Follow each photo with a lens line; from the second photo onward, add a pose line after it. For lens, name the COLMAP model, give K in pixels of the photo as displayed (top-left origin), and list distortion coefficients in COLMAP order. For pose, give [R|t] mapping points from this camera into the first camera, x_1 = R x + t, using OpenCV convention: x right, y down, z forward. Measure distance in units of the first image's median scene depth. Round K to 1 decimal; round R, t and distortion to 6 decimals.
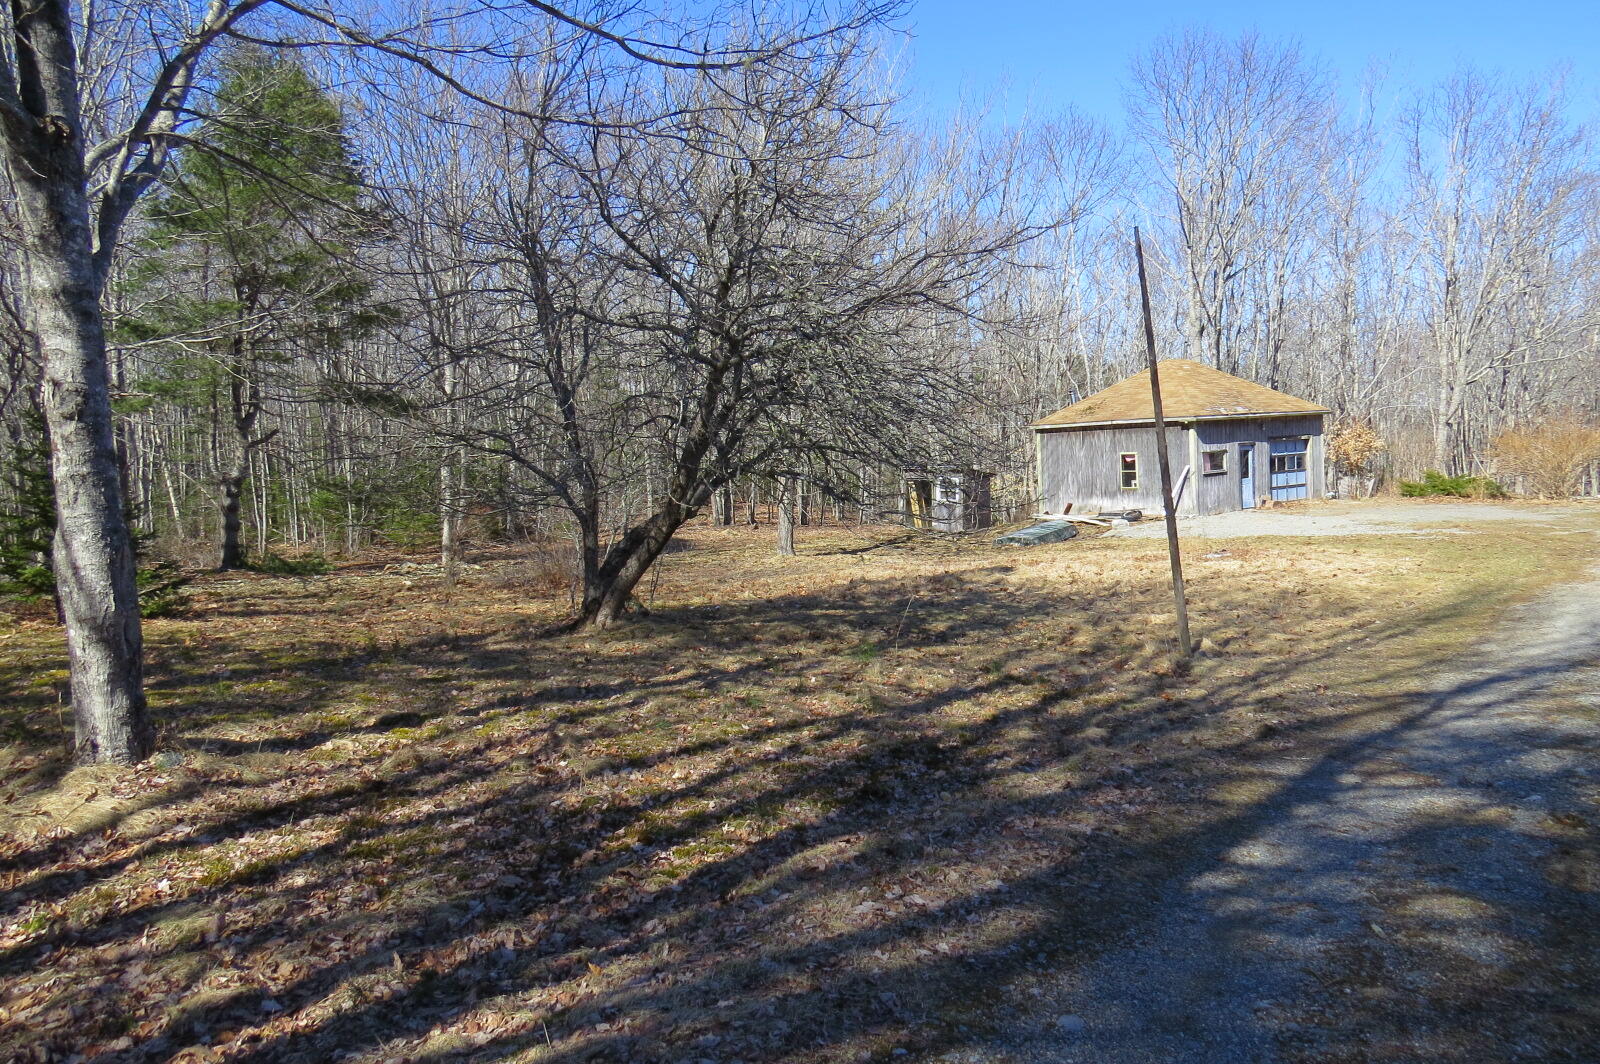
lens RADIAL K [[1148.3, 0, 800.5], [0, 1148.3, 533.0], [0, 0, 1]] dist [-0.018736, 0.009923]
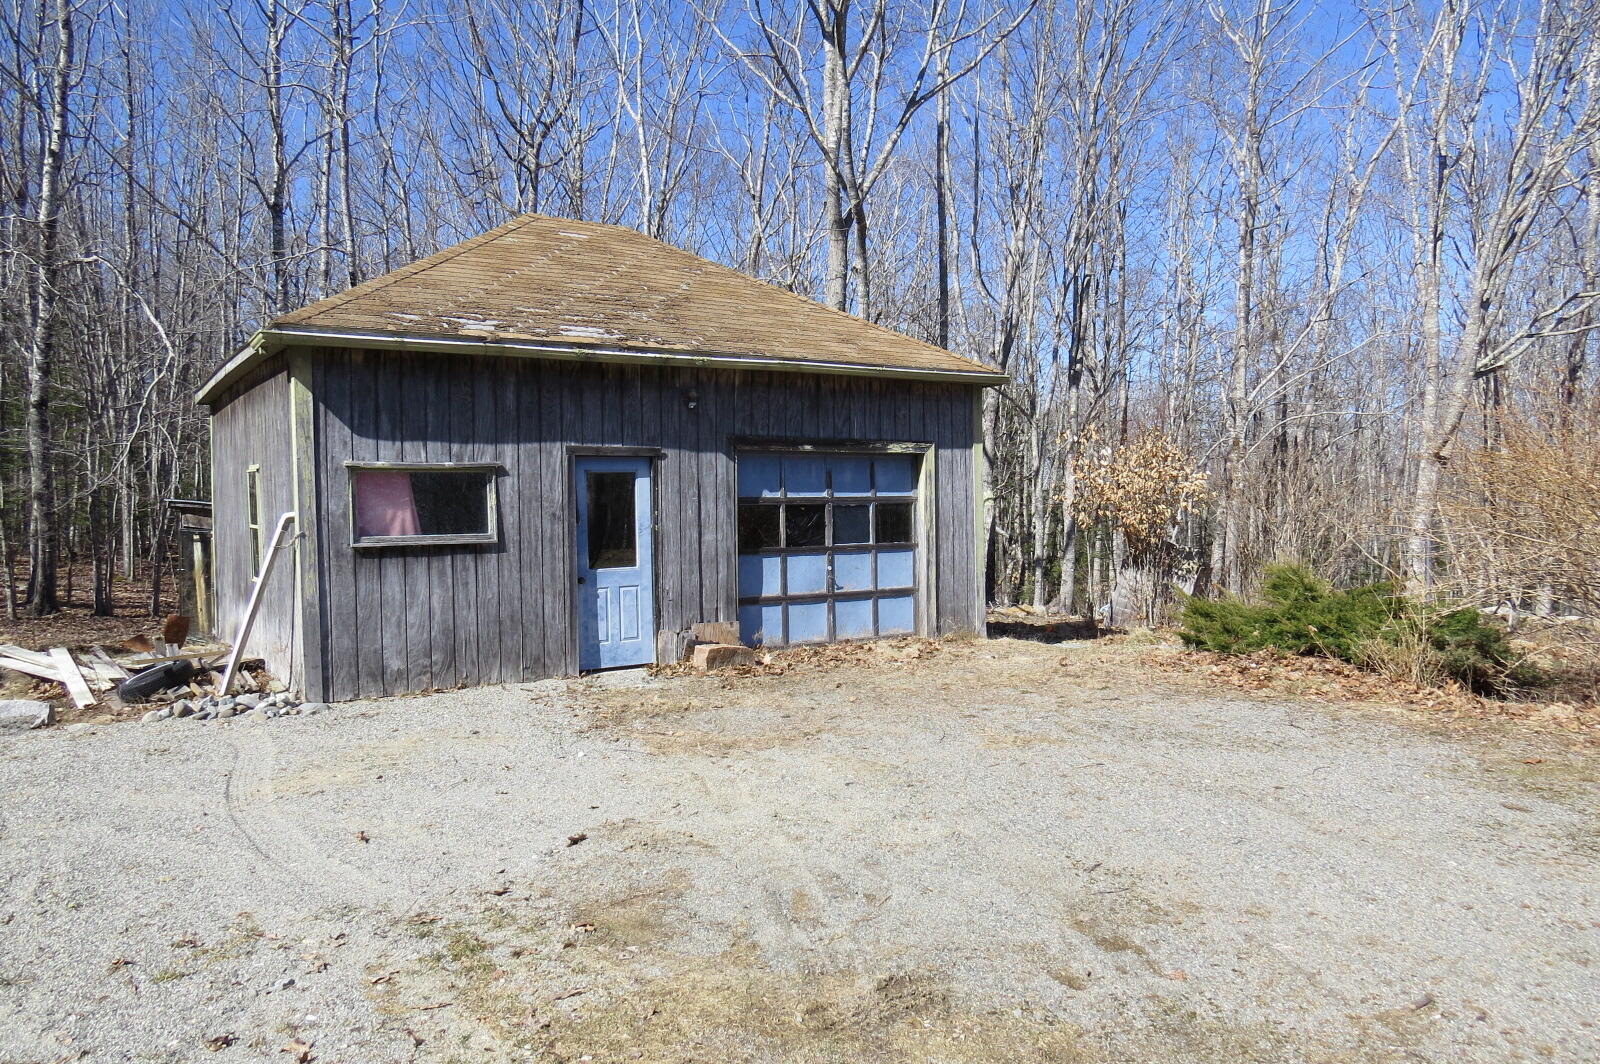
lens RADIAL K [[1148.3, 0, 800.5], [0, 1148.3, 528.9], [0, 0, 1]] dist [-0.018736, 0.009923]
pose [[0.997555, 0.038600, -0.058264, 0.446926], [-0.041467, 0.997947, -0.048817, -0.044633], [0.056260, 0.051114, 0.997107, 0.695427]]
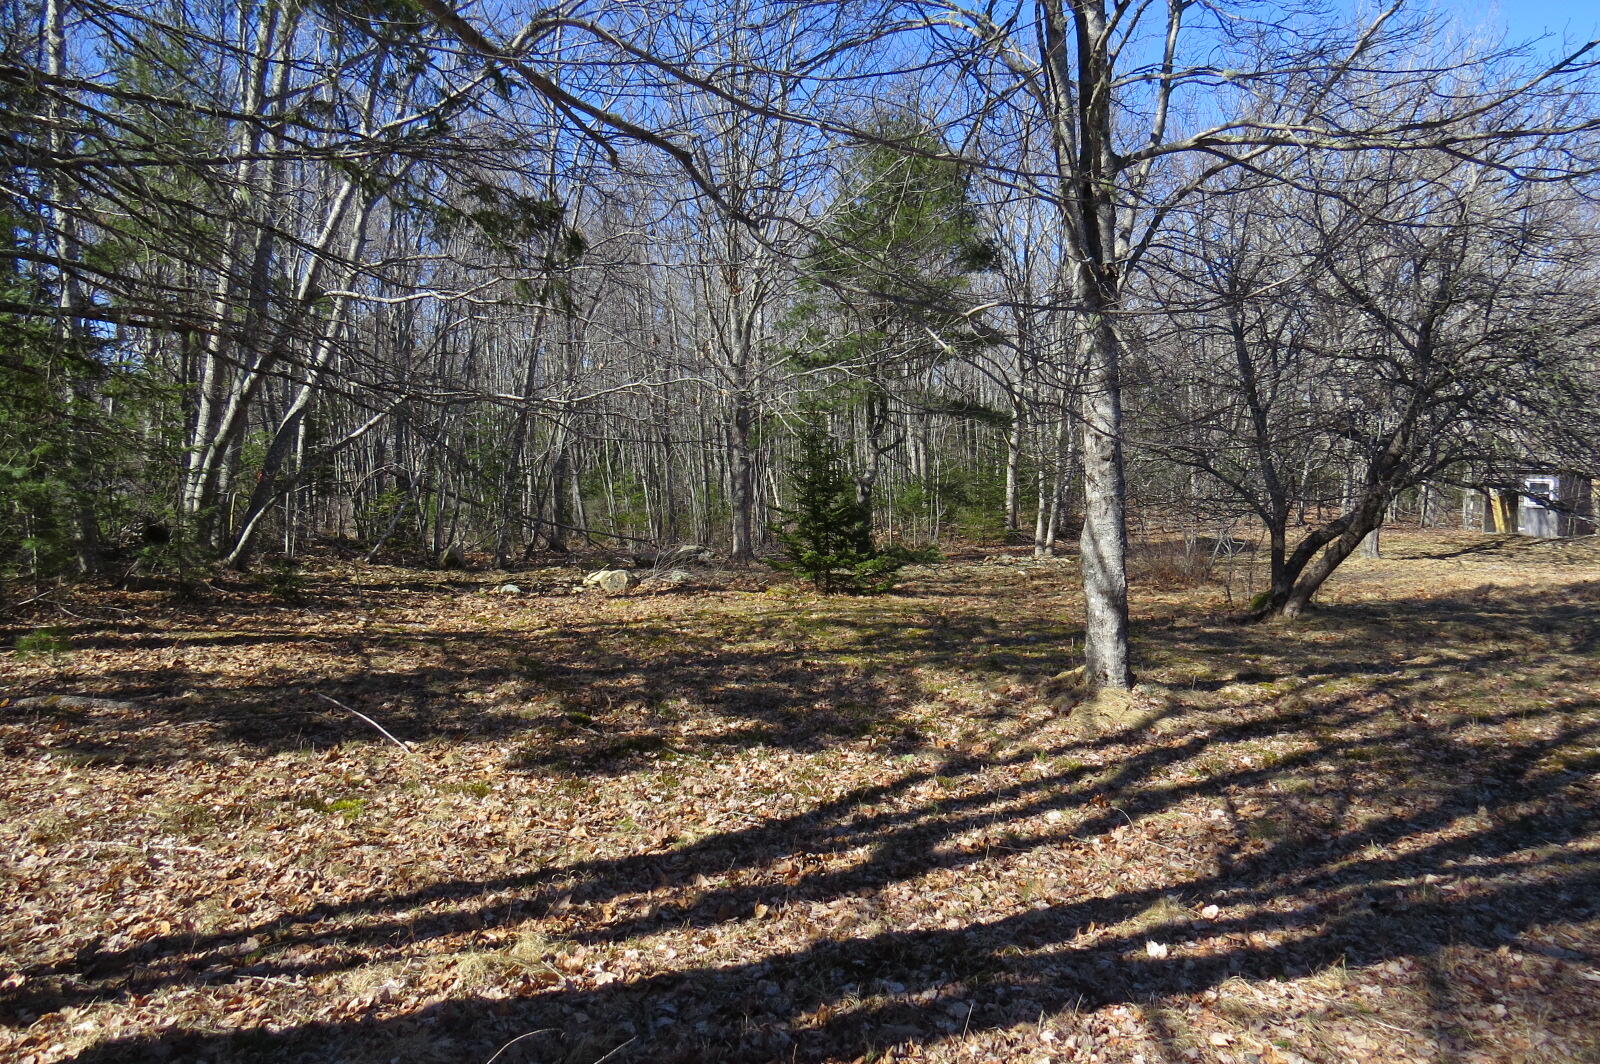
lens RADIAL K [[1148.3, 0, 799.1], [0, 1148.3, 535.9], [0, 0, 1]] dist [-0.018736, 0.009923]
pose [[0.917724, 0.022189, -0.396599, -0.171480], [-0.019290, 0.999750, 0.011298, -0.003391], [0.396751, -0.002718, 0.917922, -0.240717]]
